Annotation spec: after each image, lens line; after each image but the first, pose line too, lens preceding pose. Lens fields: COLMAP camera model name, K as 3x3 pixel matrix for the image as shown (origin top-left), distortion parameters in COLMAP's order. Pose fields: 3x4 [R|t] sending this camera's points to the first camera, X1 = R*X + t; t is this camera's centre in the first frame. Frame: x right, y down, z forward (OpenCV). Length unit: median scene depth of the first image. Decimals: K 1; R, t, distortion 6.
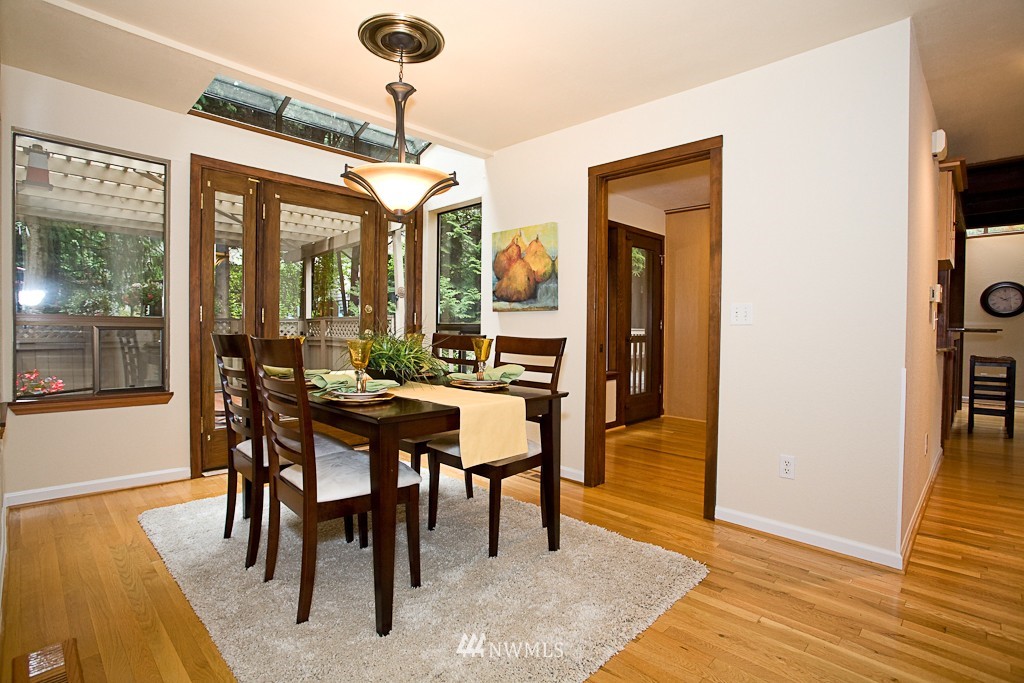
lens RADIAL K [[492.9, 0, 513.6], [0, 492.9, 336.5], [0, 0, 1]] dist [-0.029731, 0.003597]
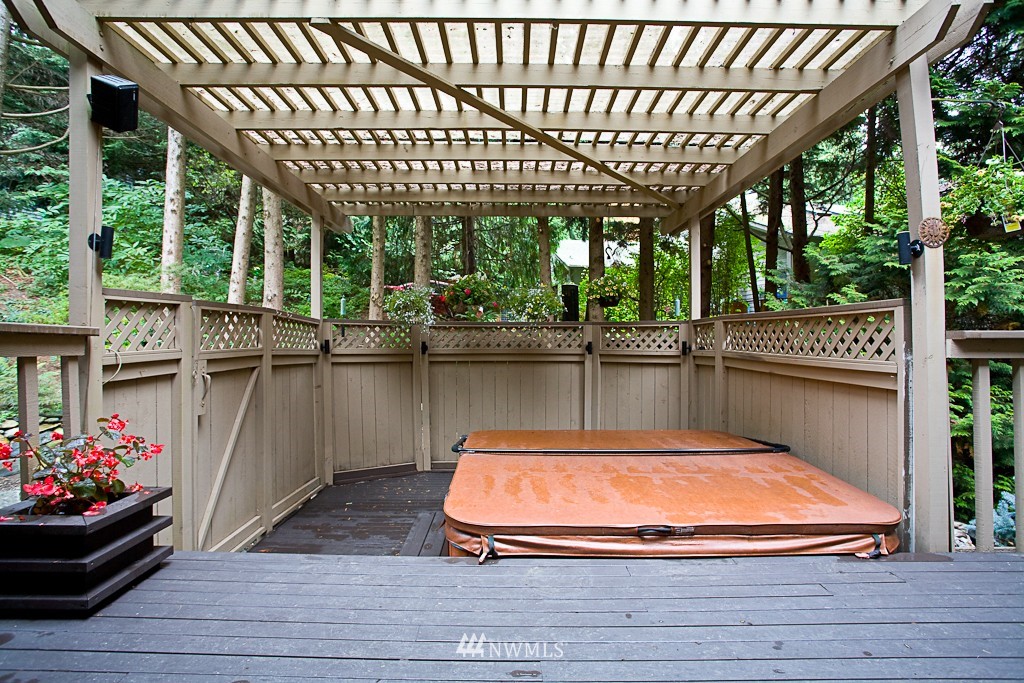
lens RADIAL K [[492.9, 0, 511.8], [0, 492.9, 337.9], [0, 0, 1]] dist [-0.029731, 0.003597]
pose [[0.702410, -0.003172, -0.711765, -0.152202], [-0.011067, 0.999821, -0.015377, -0.003460], [0.711686, 0.018679, 0.702249, 0.426037]]
